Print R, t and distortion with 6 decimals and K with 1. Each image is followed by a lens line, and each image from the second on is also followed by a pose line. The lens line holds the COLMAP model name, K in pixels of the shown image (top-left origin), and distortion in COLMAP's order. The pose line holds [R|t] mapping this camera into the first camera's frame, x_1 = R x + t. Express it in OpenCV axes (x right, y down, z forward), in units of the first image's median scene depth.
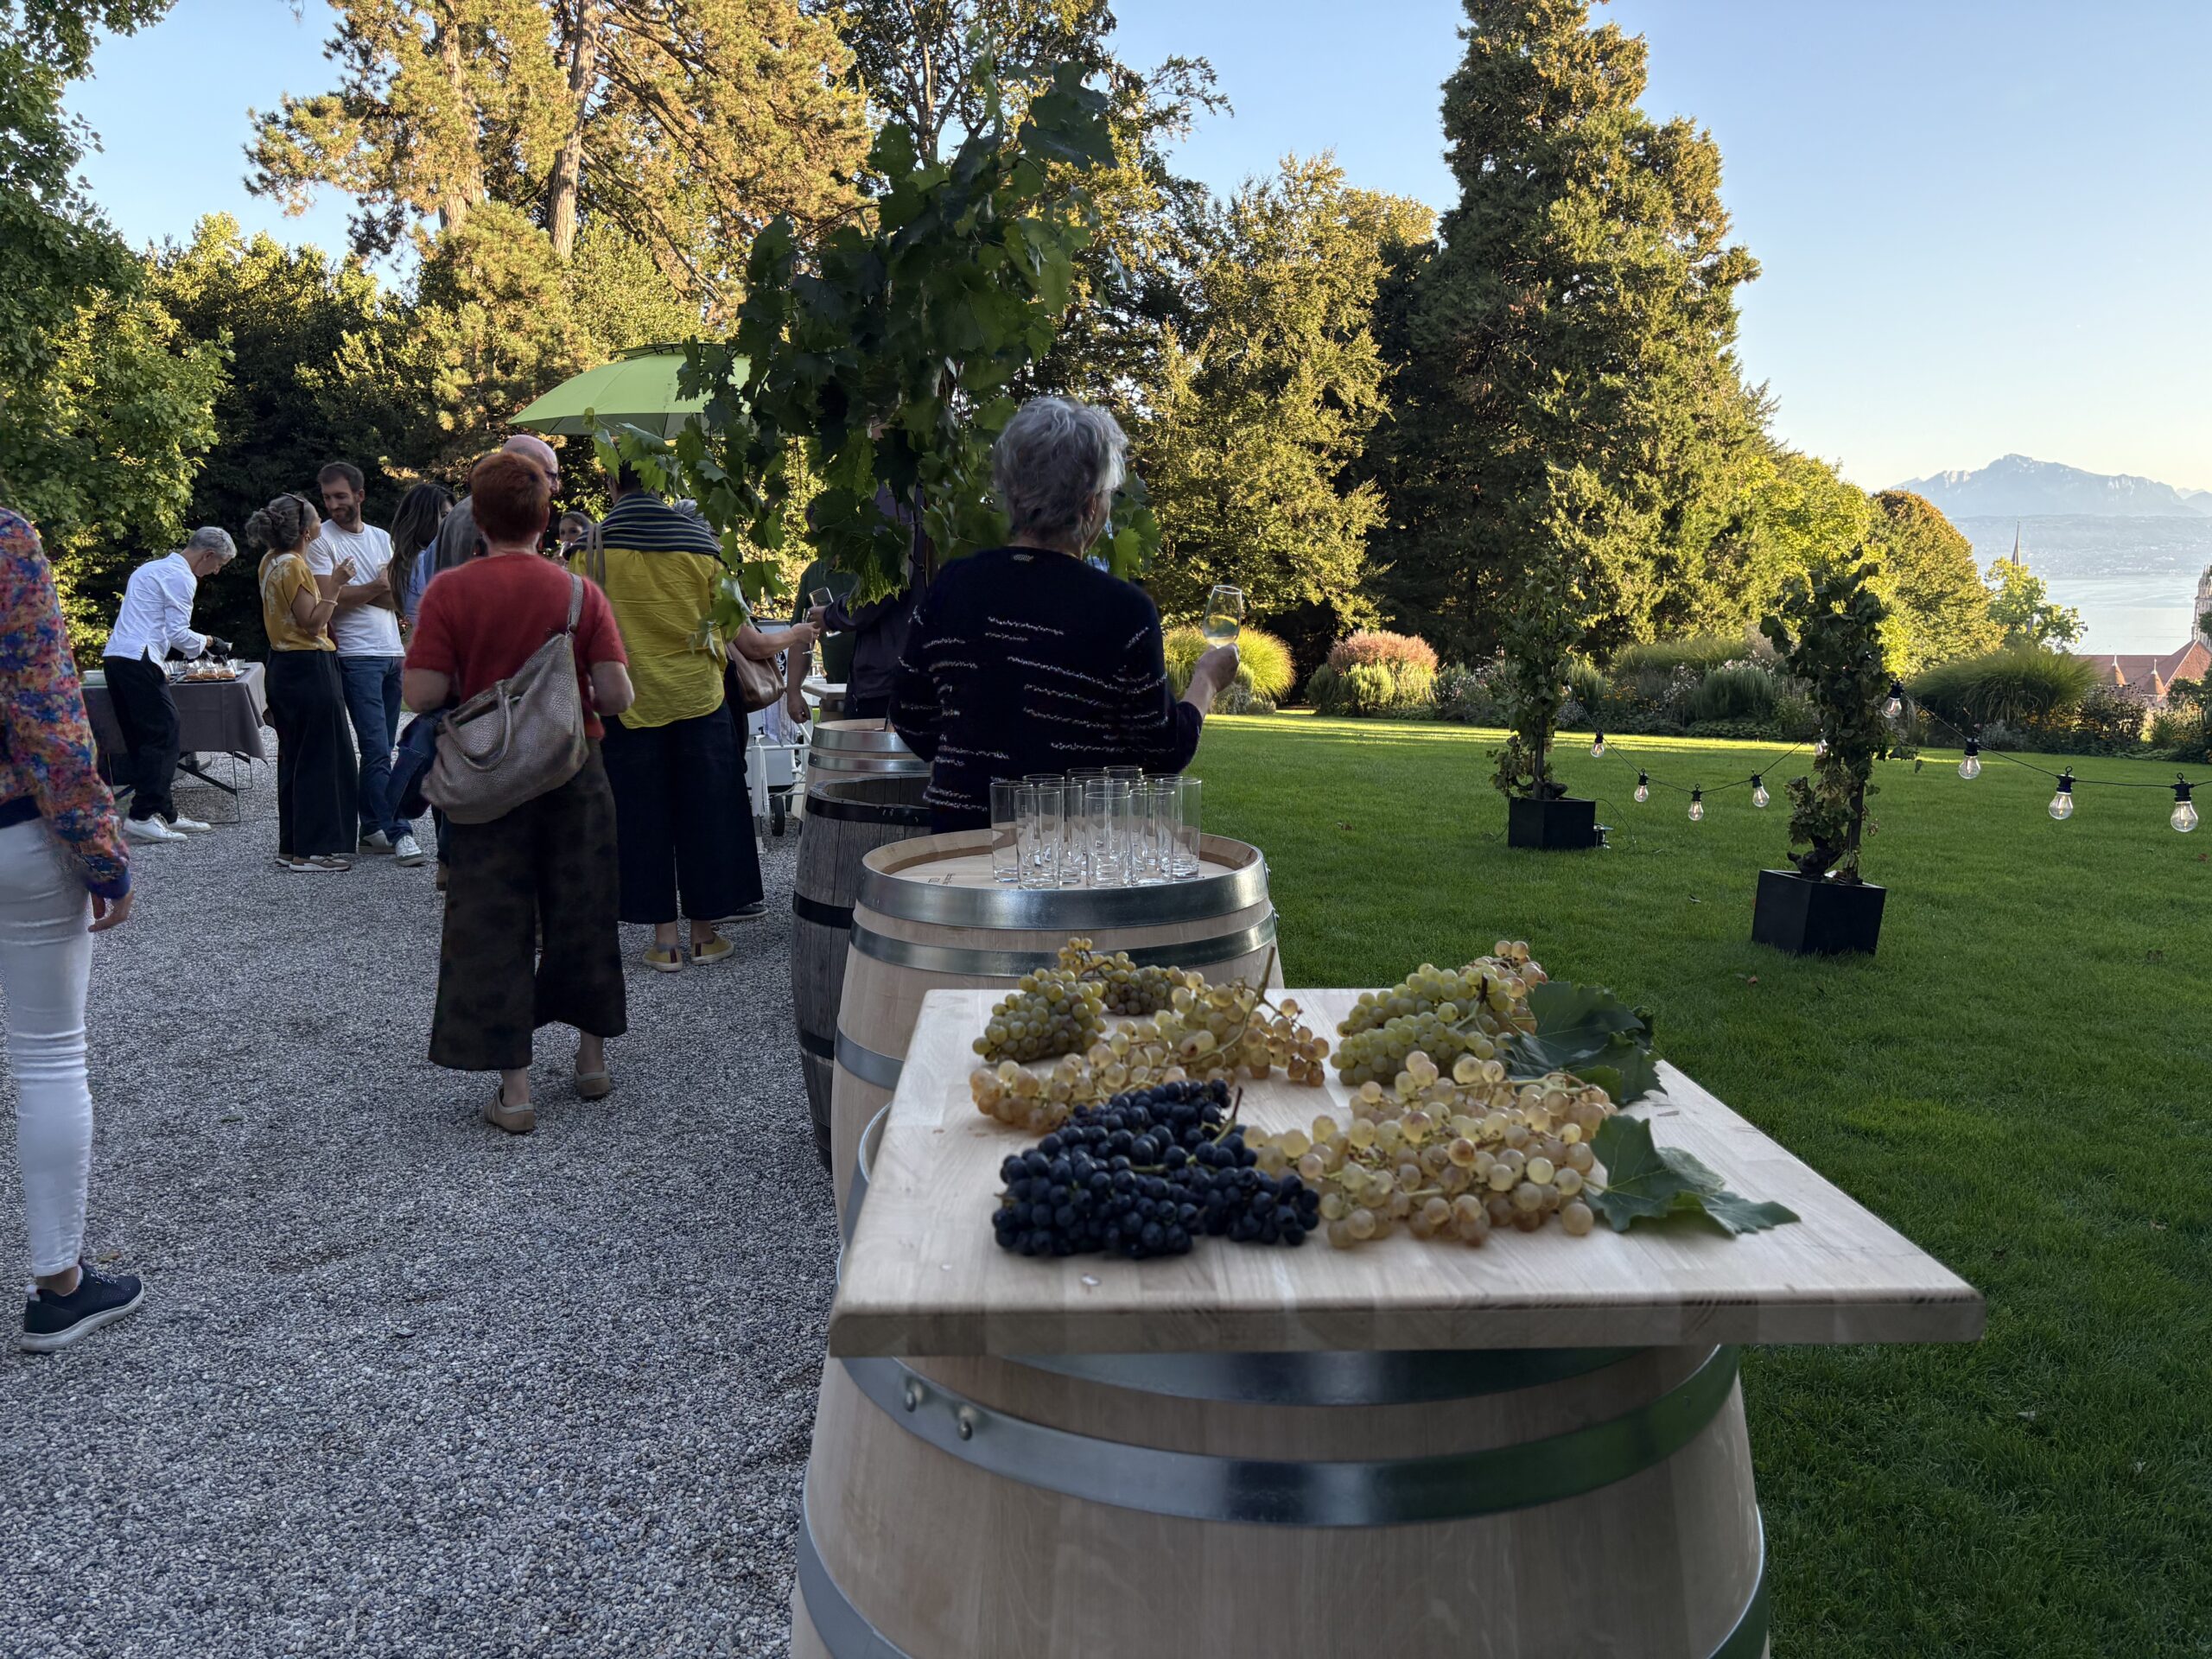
lens RADIAL K [[1684.6, 0, 1113.1], [0, 1684.6, 843.3], [0, 0, 1]] dist [0.047845, -0.046620]
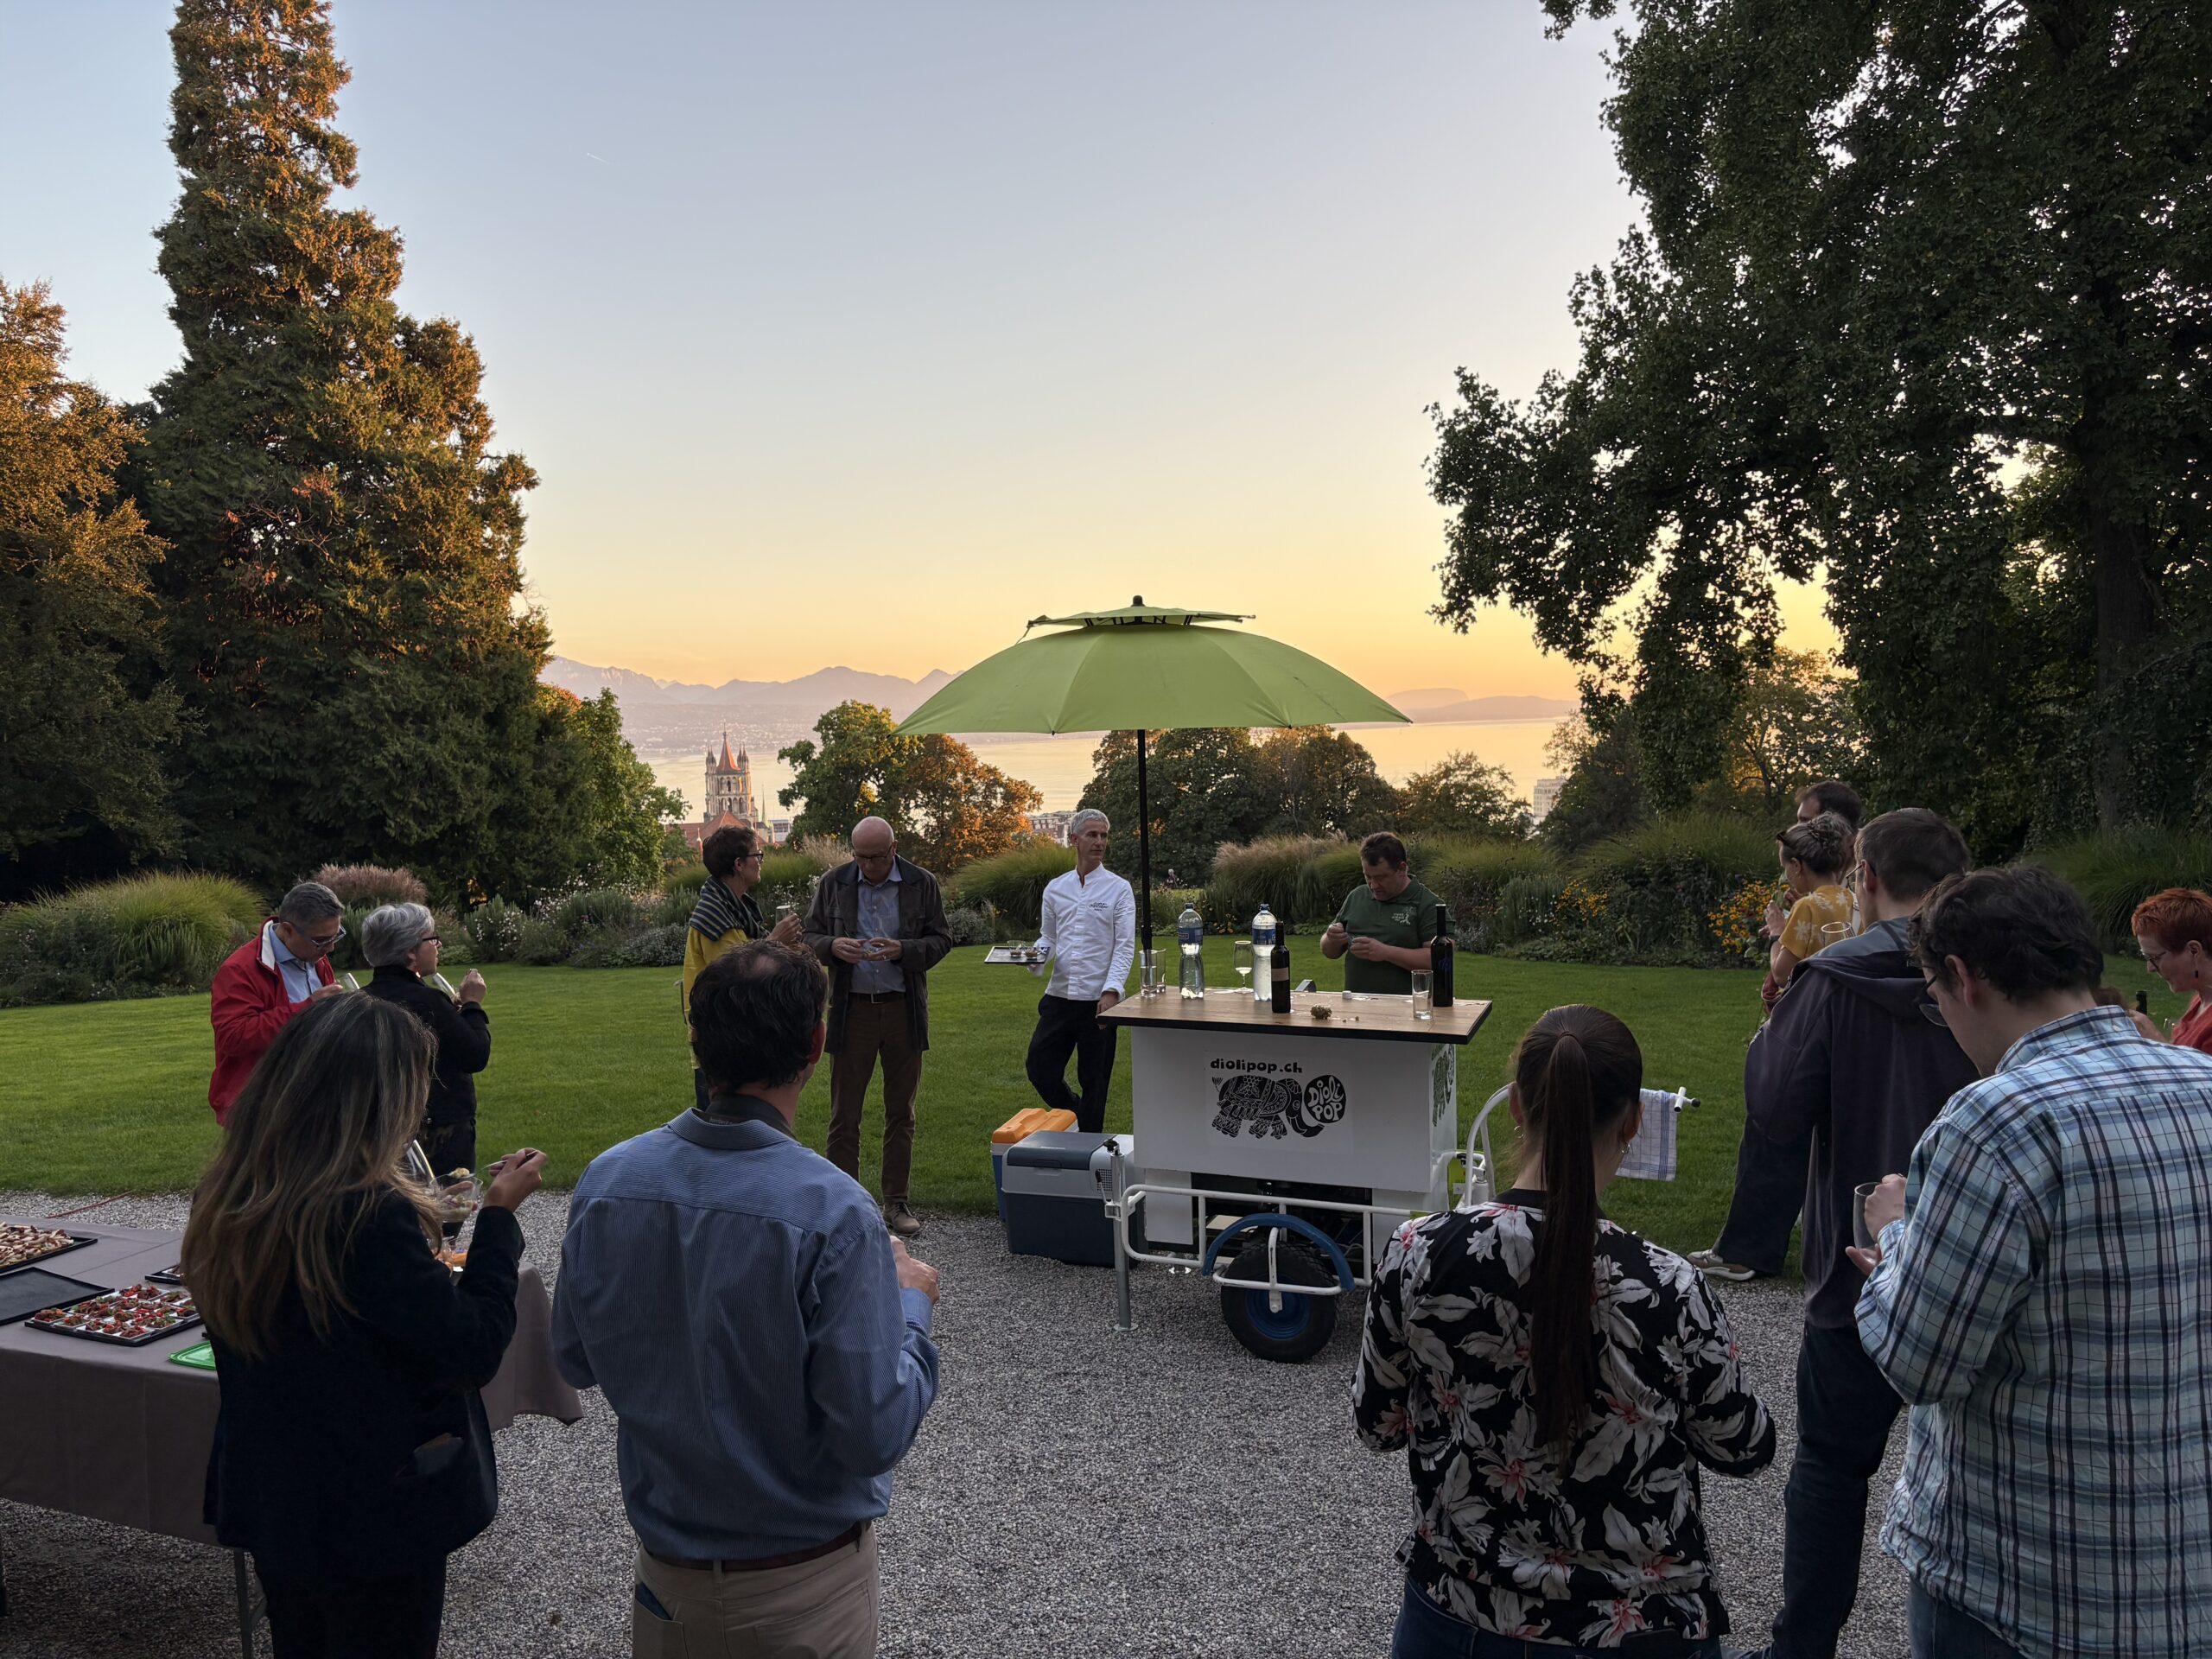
lens RADIAL K [[1684.6, 0, 1103.7], [0, 1684.6, 836.1], [0, 0, 1]] dist [0.047845, -0.046620]
pose [[0.679780, -0.055441, 0.731318, -0.148345], [0.138614, 0.988880, -0.053879, -0.028480], [-0.720199, 0.137997, 0.679905, 0.108896]]
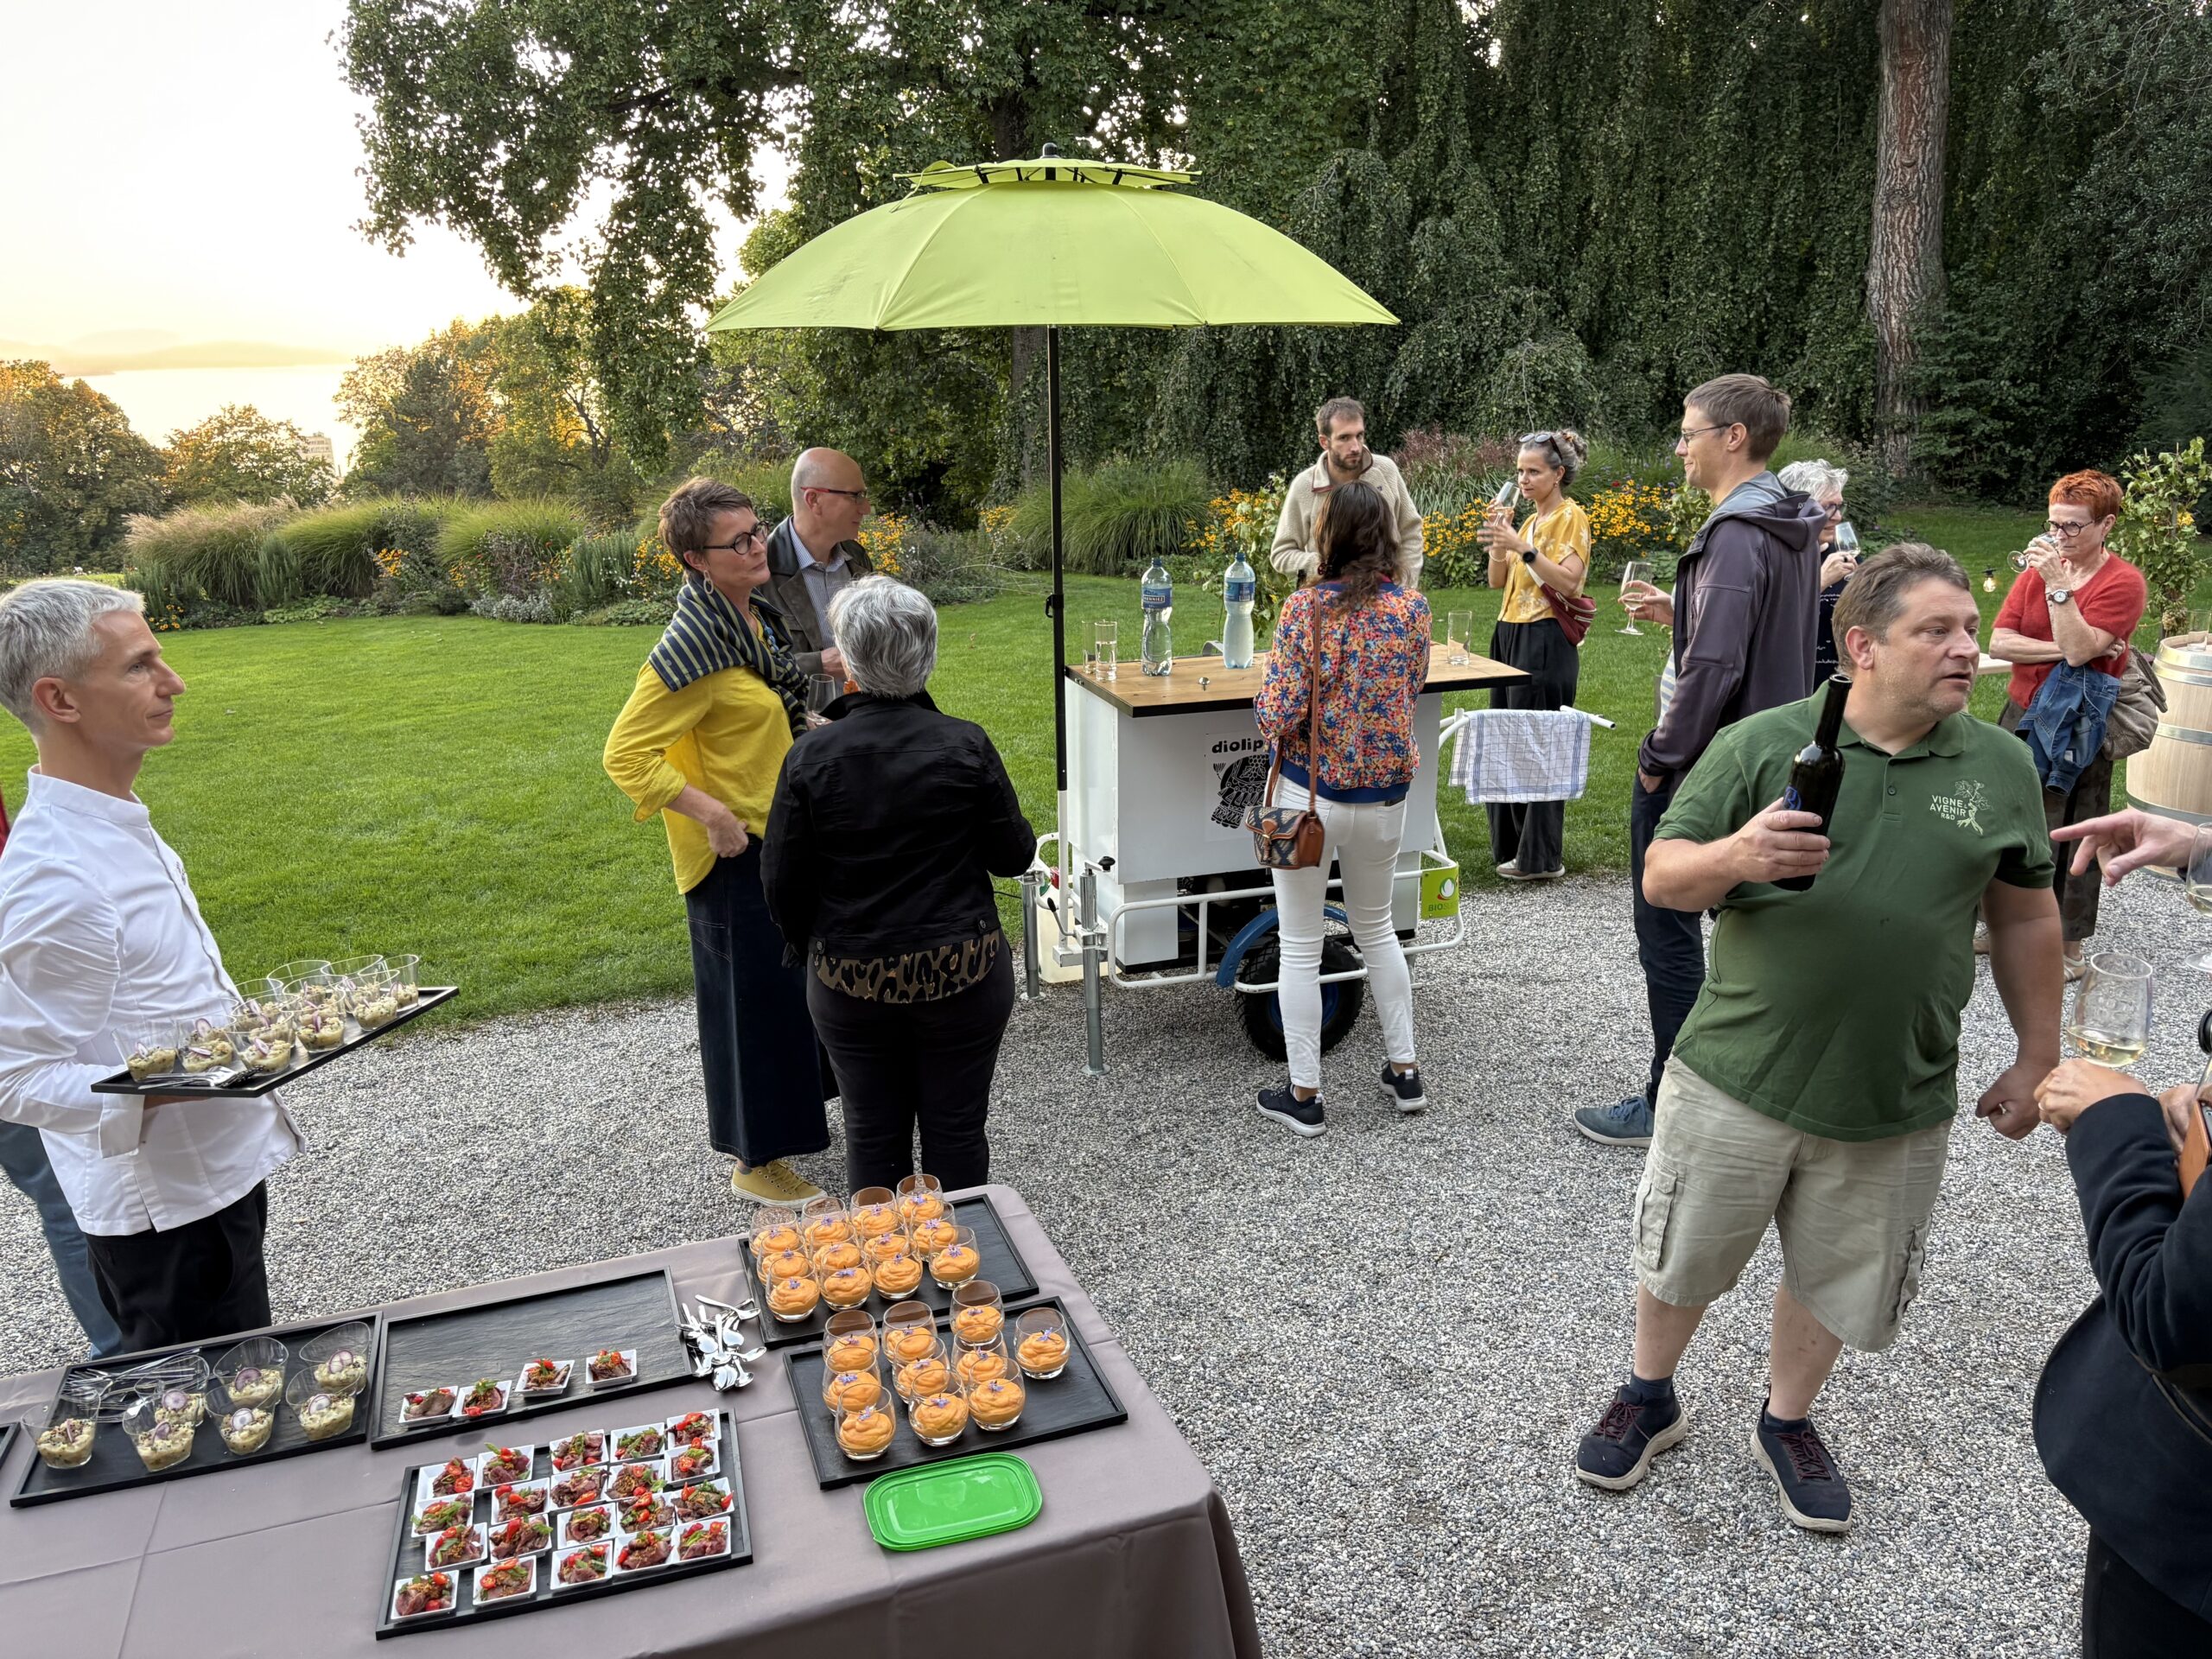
lens RADIAL K [[1684.6, 0, 1103.6], [0, 1684.6, 818.2], [0, 0, 1]] dist [0.047845, -0.046620]
pose [[0.053591, -0.257633, 0.964756, -0.154782], [0.180121, 0.952790, 0.244432, -0.039394], [-0.982183, 0.160674, 0.097466, 0.182508]]
